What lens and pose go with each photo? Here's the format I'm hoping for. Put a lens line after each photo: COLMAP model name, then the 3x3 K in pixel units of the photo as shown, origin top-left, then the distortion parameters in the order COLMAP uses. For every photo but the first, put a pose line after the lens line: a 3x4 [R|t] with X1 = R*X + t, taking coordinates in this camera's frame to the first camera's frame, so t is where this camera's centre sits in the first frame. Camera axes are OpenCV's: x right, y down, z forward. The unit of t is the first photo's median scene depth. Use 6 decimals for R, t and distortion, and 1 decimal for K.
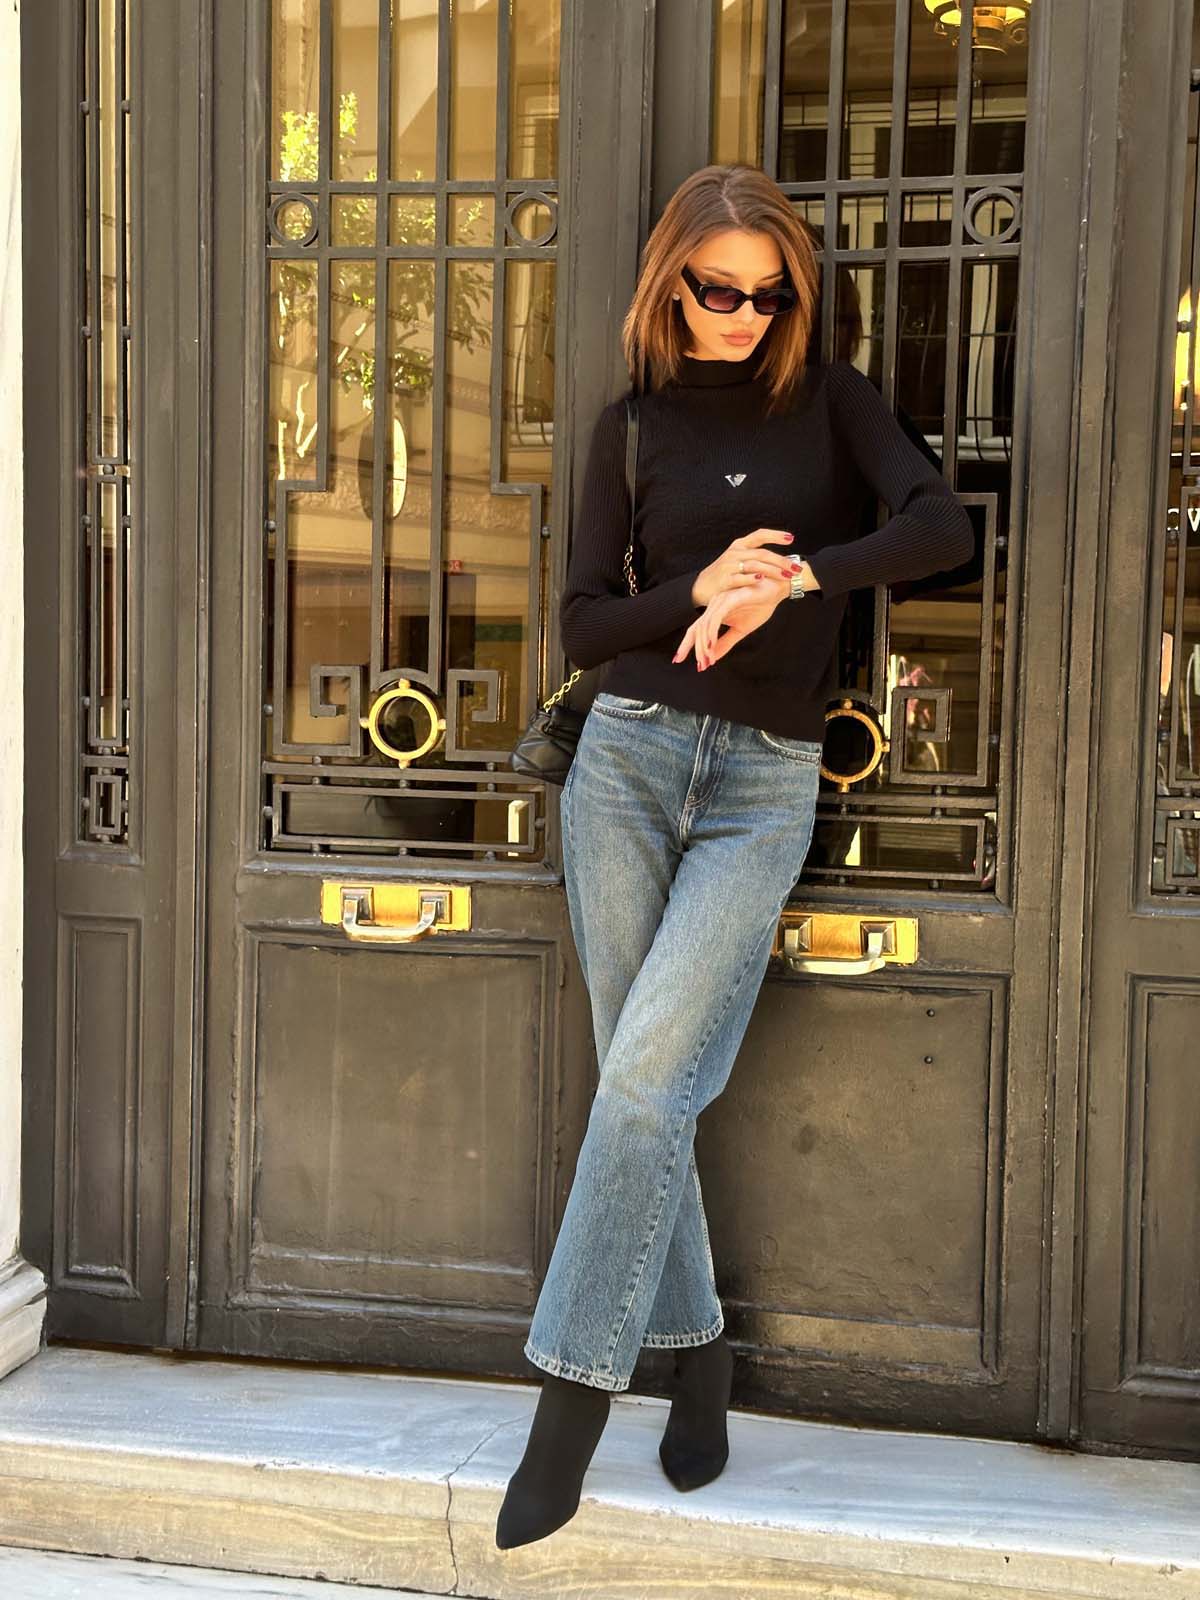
lens RADIAL K [[2204.4, 0, 600.0], [0, 2204.4, 800.0], [0, 0, 1]] dist [0.196921, -0.512506]
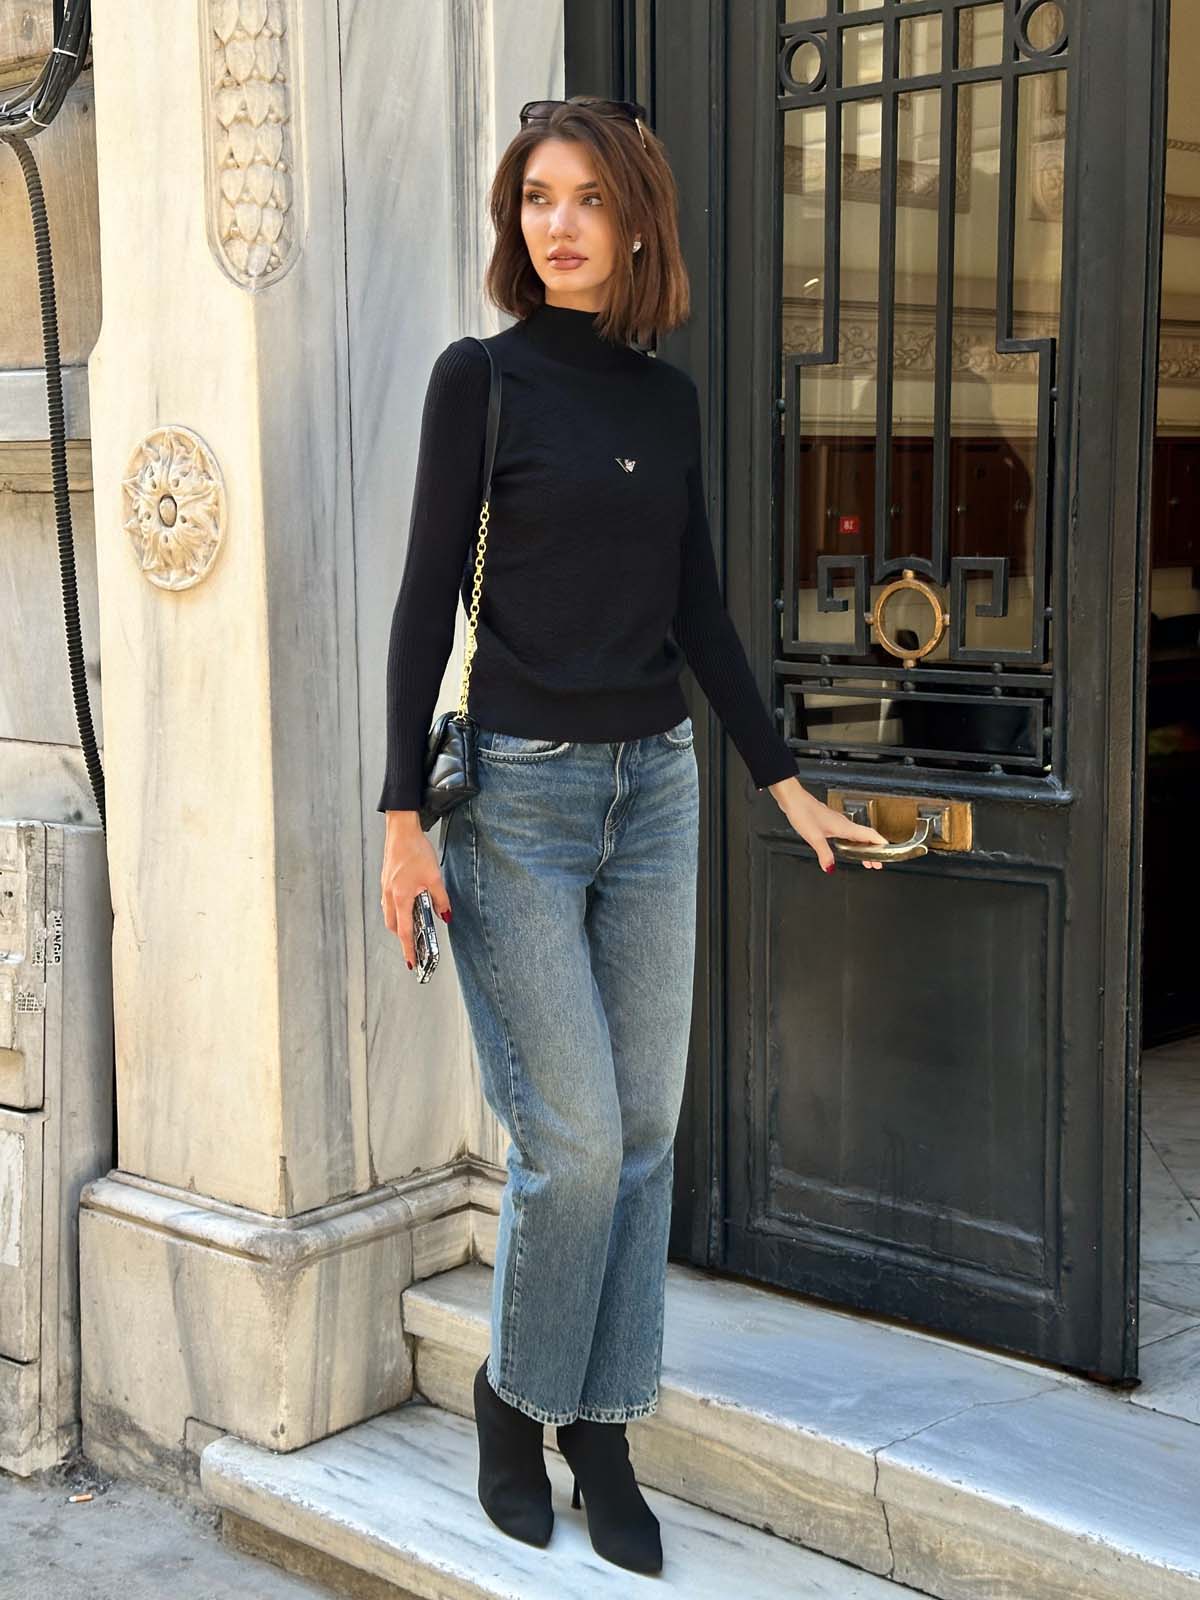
lens RADIAL K [[2204.4, 0, 600.0], [0, 2204.4, 800.0], [0, 0, 1]] dist [0.196921, -0.512506]
pose [[0.867797, 0.036085, -0.495608, 0.267621], [-0.011188, 0.998526, 0.053112, -0.007639], [0.496794, -0.040546, 0.866921, 0.163520]]
